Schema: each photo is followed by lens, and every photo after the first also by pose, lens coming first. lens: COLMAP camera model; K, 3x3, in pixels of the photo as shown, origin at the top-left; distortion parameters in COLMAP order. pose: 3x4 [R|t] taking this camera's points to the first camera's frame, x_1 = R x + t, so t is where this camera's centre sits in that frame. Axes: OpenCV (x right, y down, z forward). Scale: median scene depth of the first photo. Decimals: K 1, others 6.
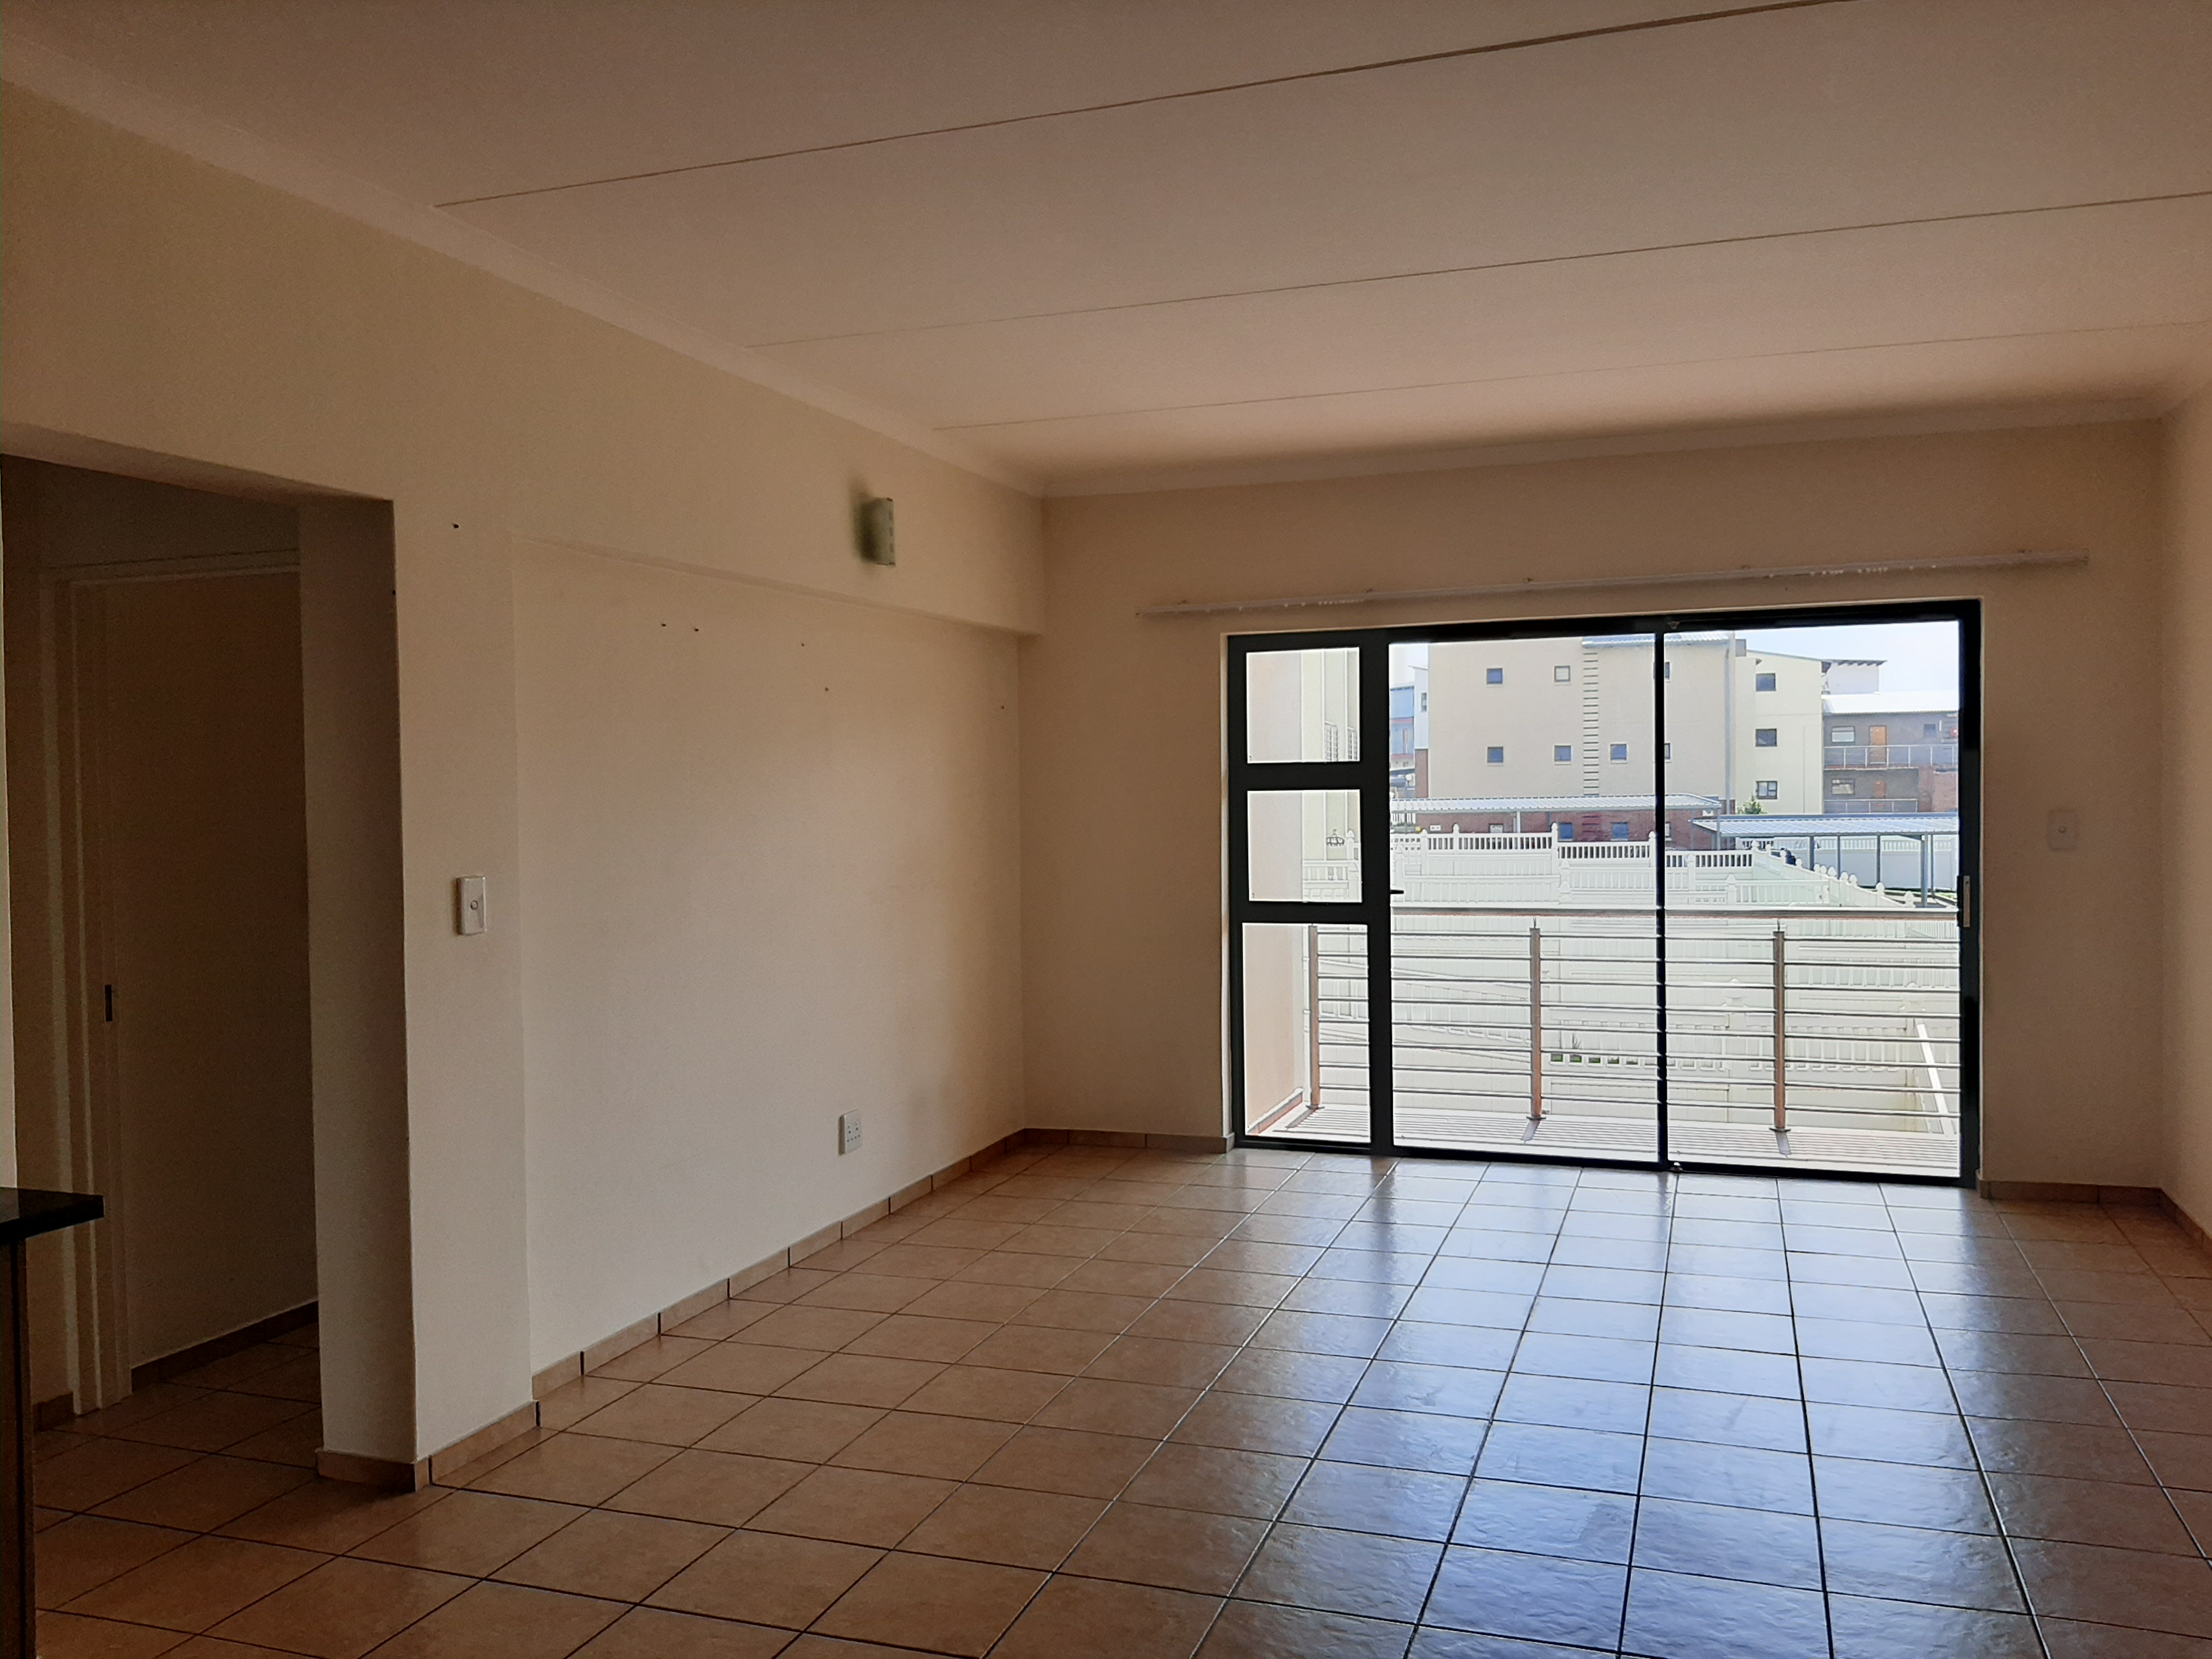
lens RADIAL K [[1738.8, 0, 1103.9], [0, 1738.8, 832.6], [0, 0, 1]] dist [0.067734, -0.084587]
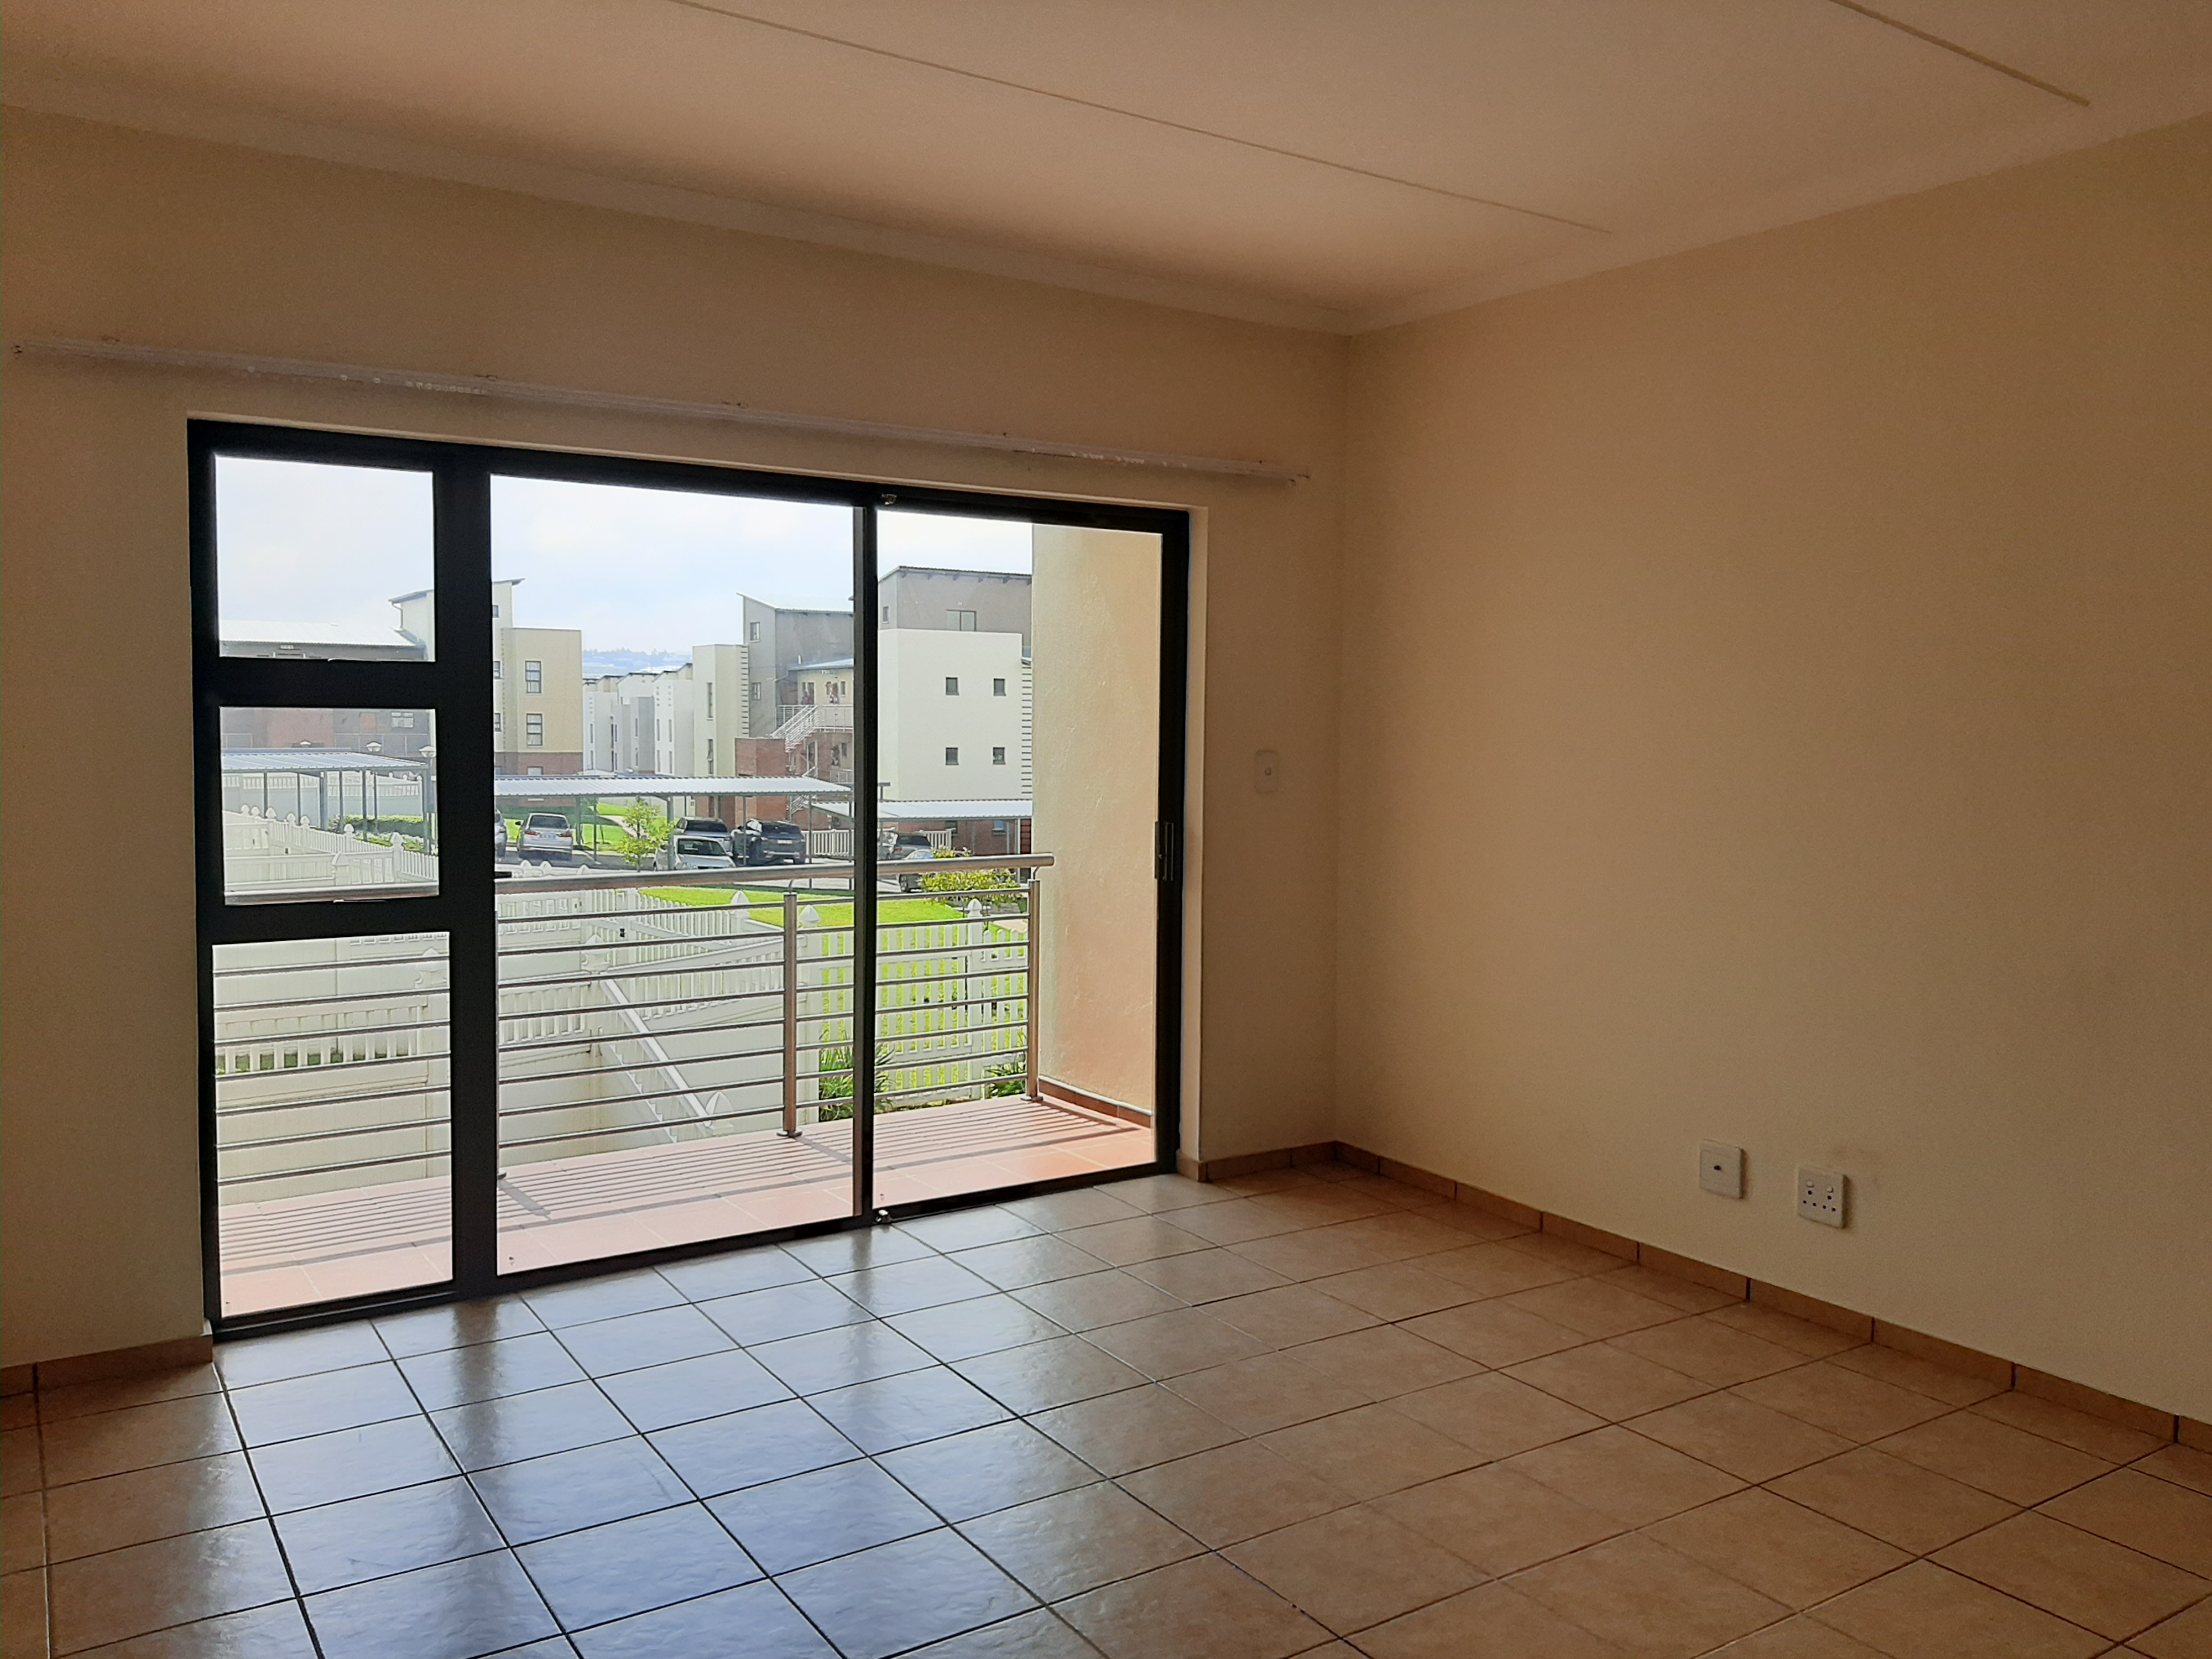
lens RADIAL K [[1738.8, 0, 1111.6], [0, 1738.8, 842.0], [0, 0, 1]] dist [0.067734, -0.084587]
pose [[0.602897, -0.037815, 0.796923, -0.199501], [0.004148, 0.999011, 0.044266, -0.004745], [-0.797808, -0.023382, 0.602457, 0.441962]]
